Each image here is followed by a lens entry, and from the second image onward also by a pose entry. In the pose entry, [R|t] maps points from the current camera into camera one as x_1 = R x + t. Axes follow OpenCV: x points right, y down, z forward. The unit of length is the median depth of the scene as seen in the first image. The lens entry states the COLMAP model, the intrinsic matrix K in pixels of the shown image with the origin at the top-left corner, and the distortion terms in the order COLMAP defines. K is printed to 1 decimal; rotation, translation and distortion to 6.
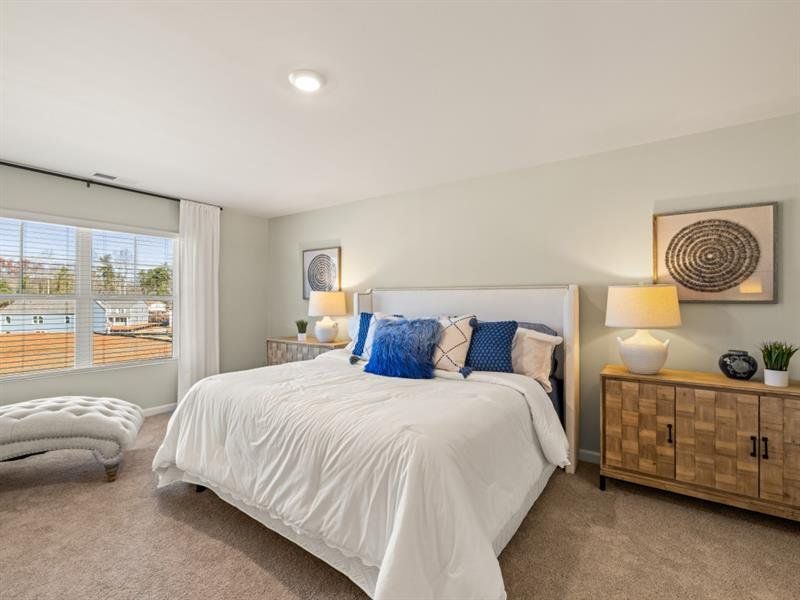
lens RADIAL K [[370.4, 0, 399.9], [0, 370.4, 300.2], [0, 0, 1]] dist [-0.000513, -0.000054]
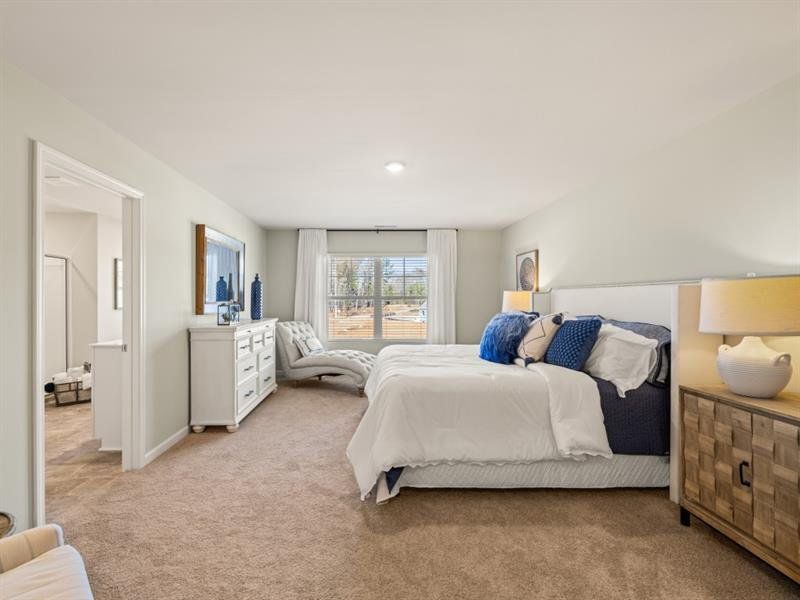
lens RADIAL K [[384.3, 0, 394.1], [0, 384.3, 301.4], [0, 0, 1]] dist [-0.000511, 0.000256]
pose [[0.615921, 0.002393, -0.787804, 0.868450], [0.003433, 0.999978, 0.005722, -0.000107], [0.787801, -0.006229, 0.615899, -0.051170]]
